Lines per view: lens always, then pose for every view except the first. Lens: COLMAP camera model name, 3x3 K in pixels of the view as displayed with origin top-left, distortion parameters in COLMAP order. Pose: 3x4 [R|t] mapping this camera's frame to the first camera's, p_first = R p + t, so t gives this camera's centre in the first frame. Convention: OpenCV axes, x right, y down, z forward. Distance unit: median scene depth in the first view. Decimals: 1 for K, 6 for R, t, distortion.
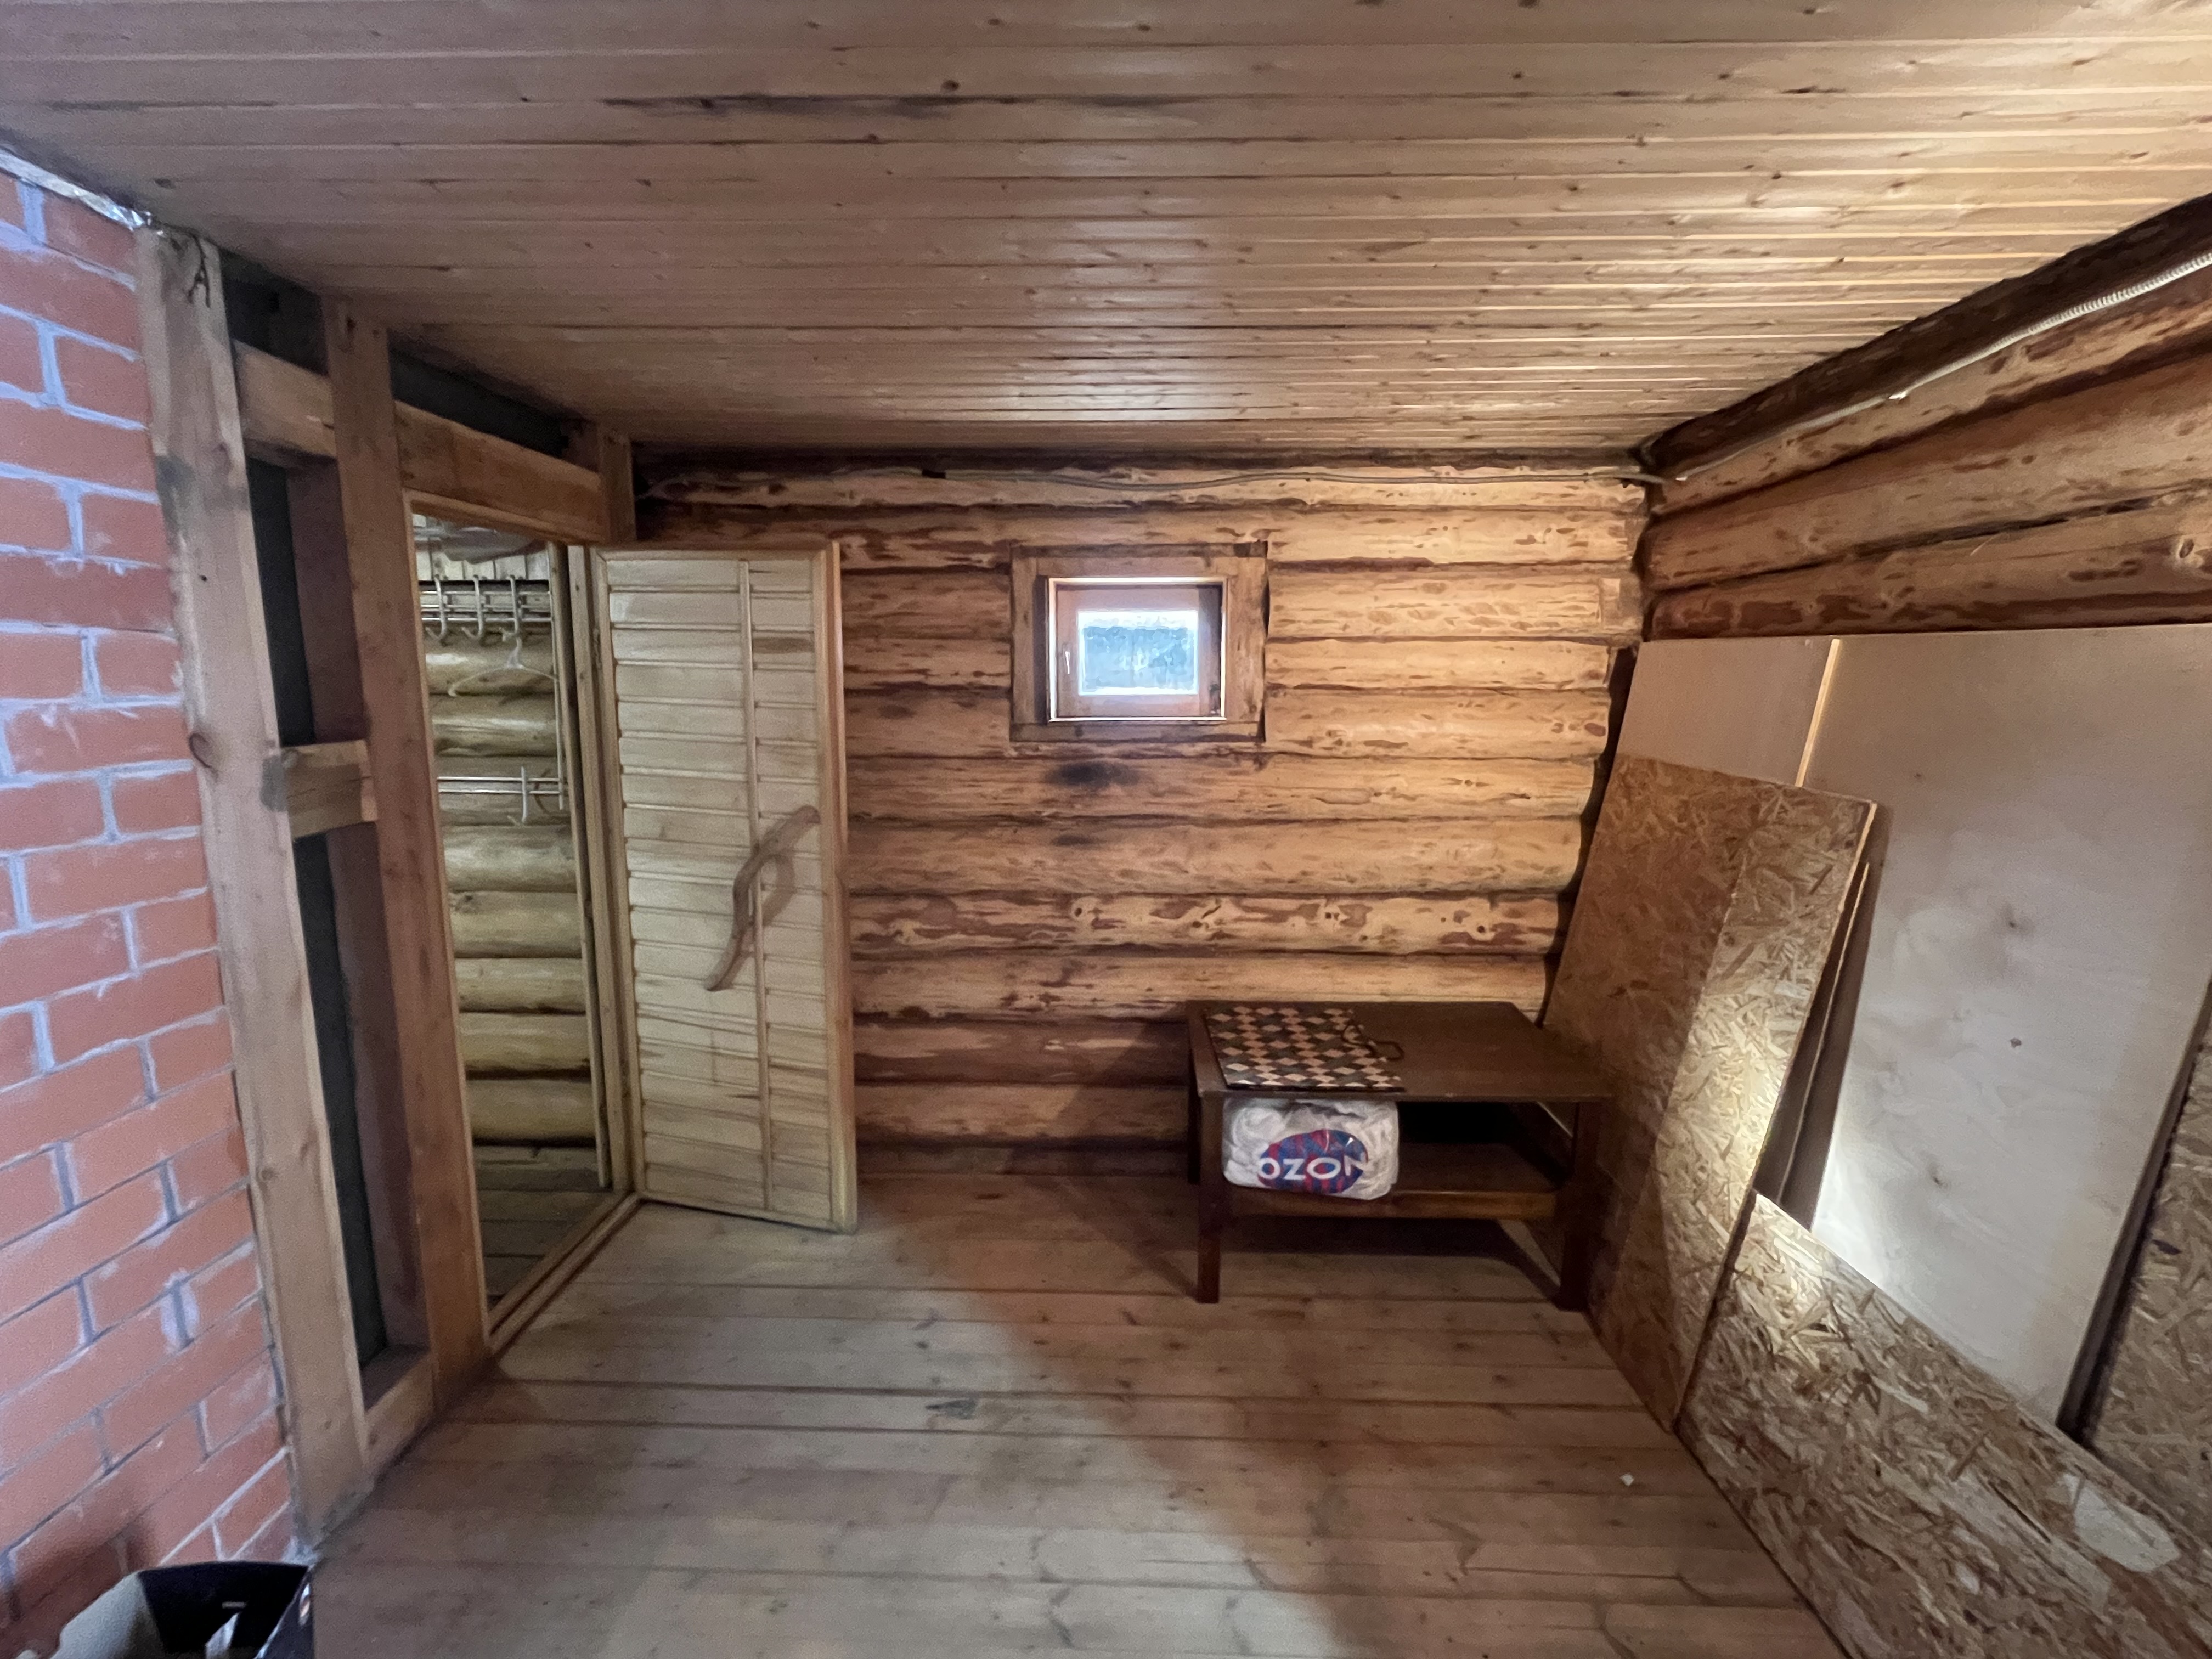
lens RADIAL K [[999.8, 0, 1100.7], [0, 999.8, 835.6], [0, 0, 1]] dist [-0.008374, 0.001881]
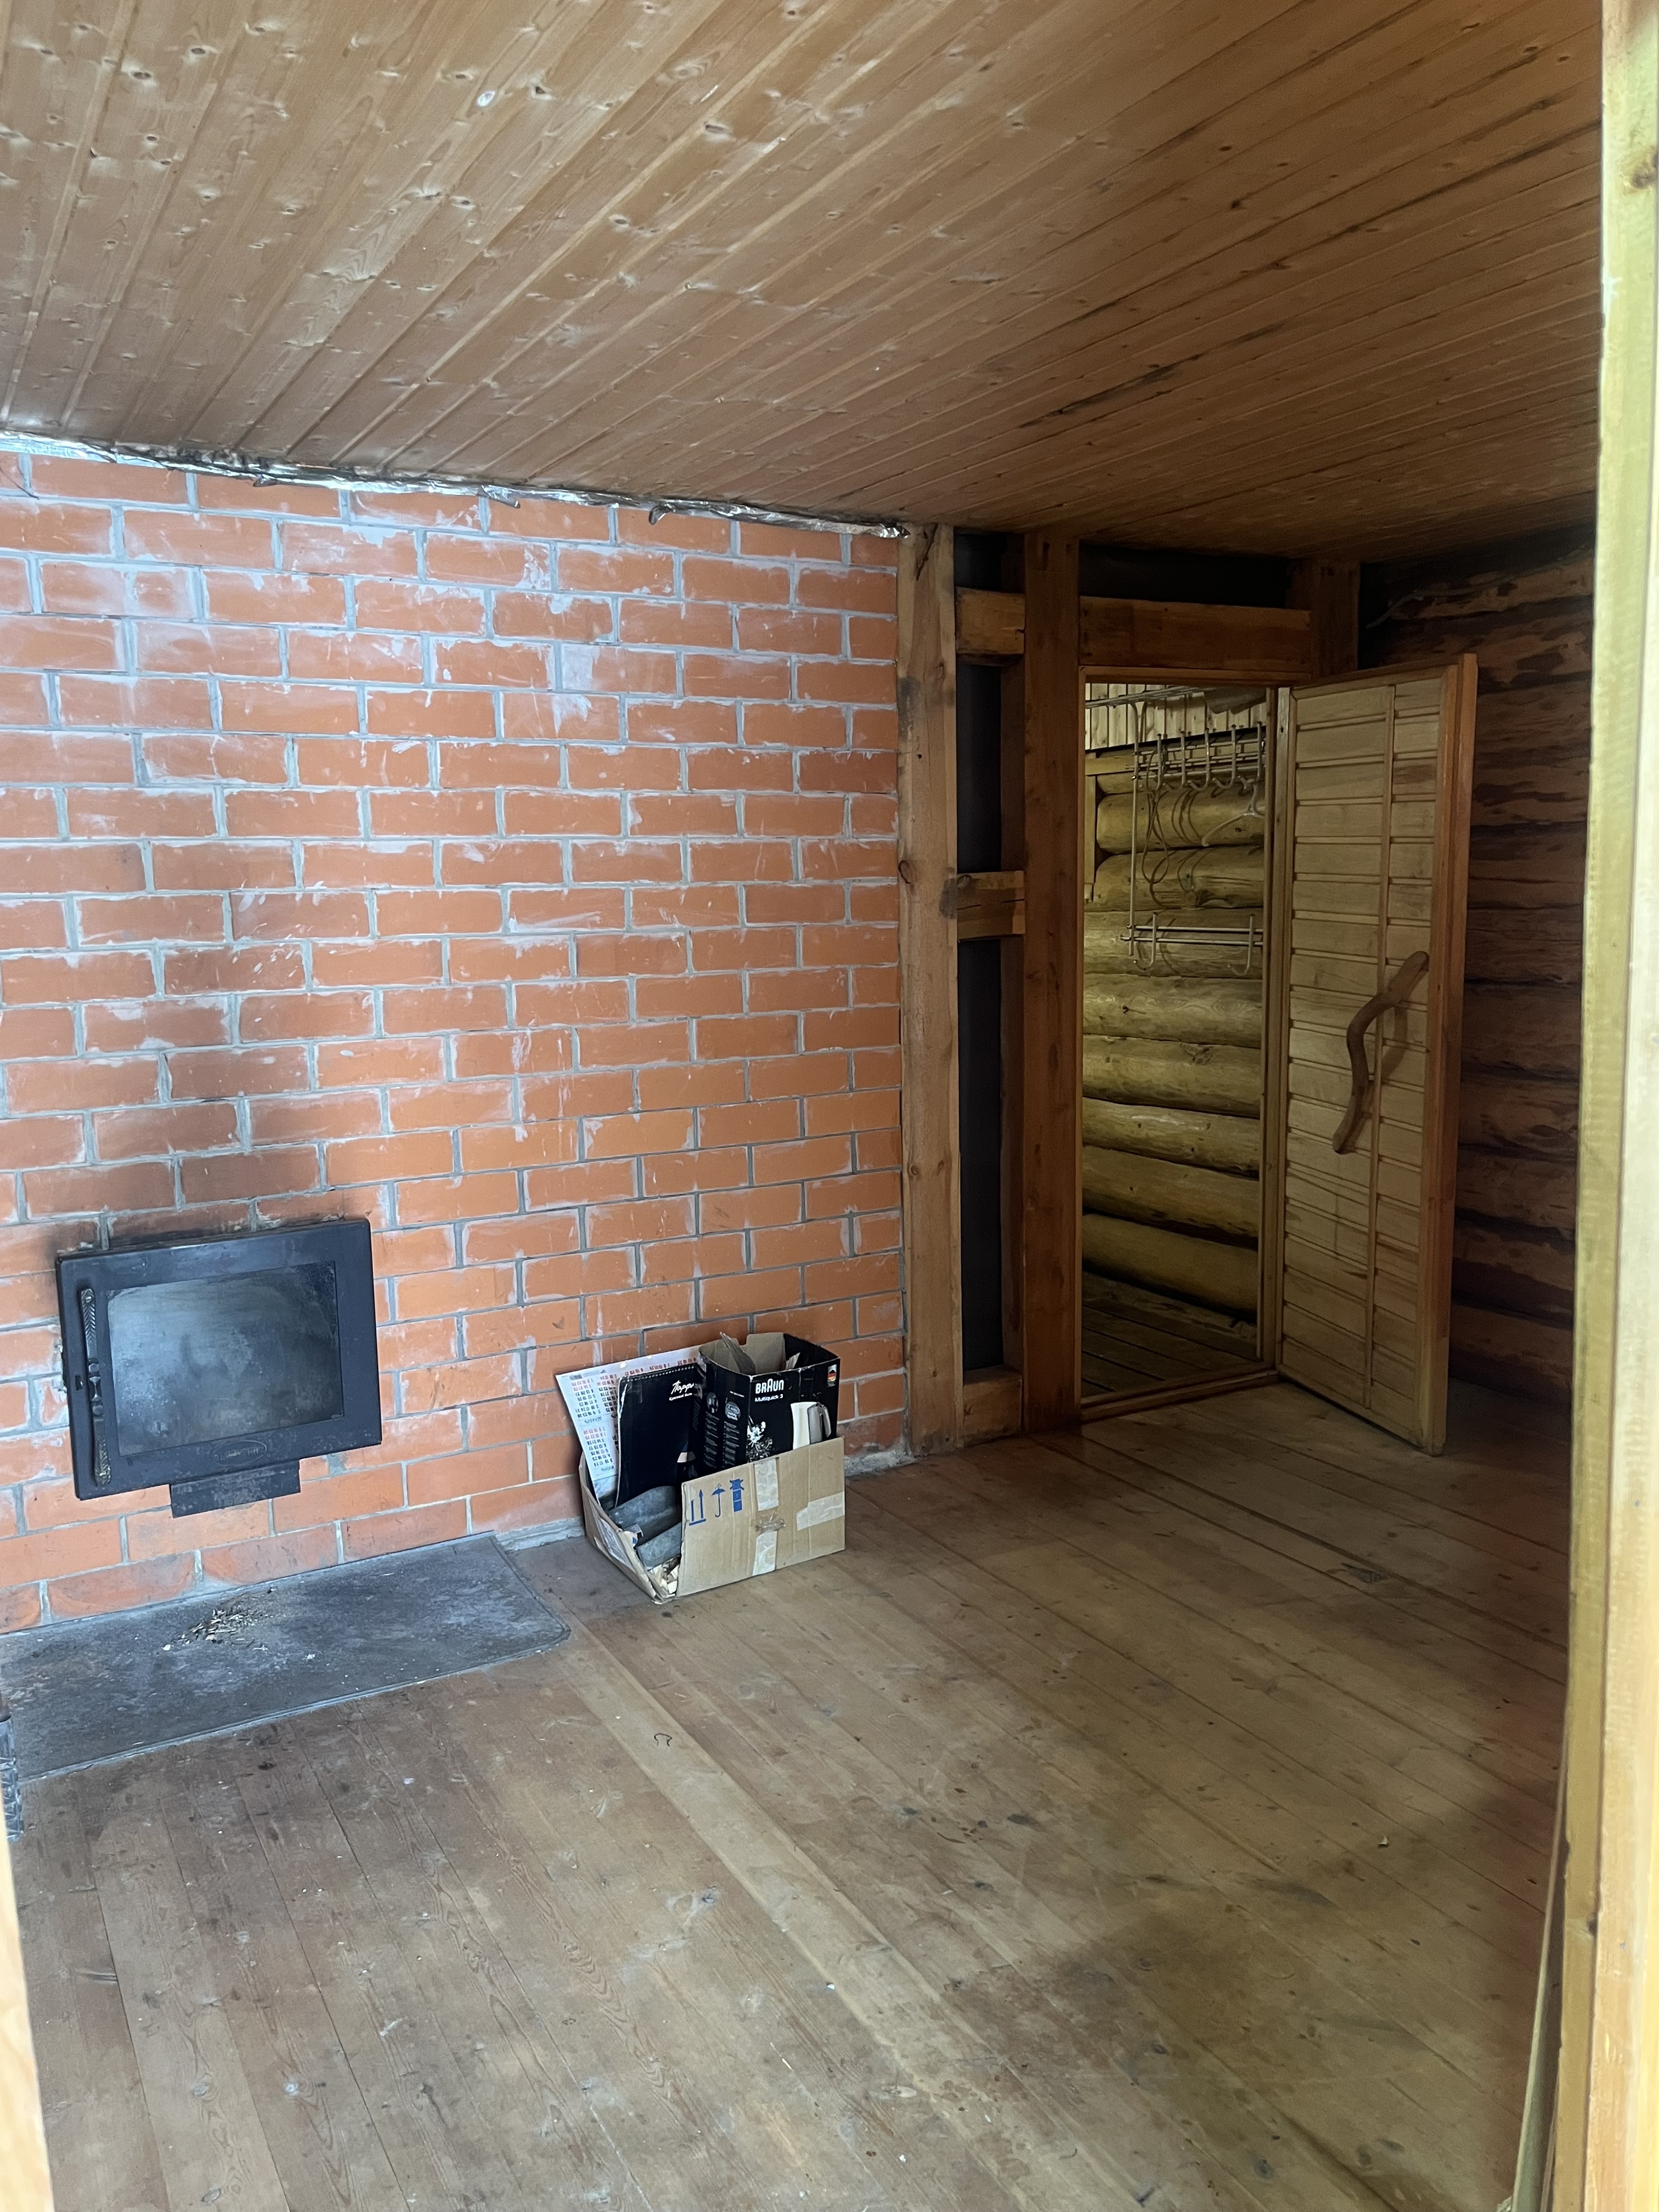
lens RADIAL K [[1710.1, 0, 829.1], [0, 1710.1, 1122.9], [0, 0, 1]] dist [0.059274, -0.085103]
pose [[0.511389, 0.105943, -0.852794, 1.127187], [-0.110447, 0.992244, 0.057036, 0.137186], [0.852222, 0.065020, 0.519124, -0.366468]]
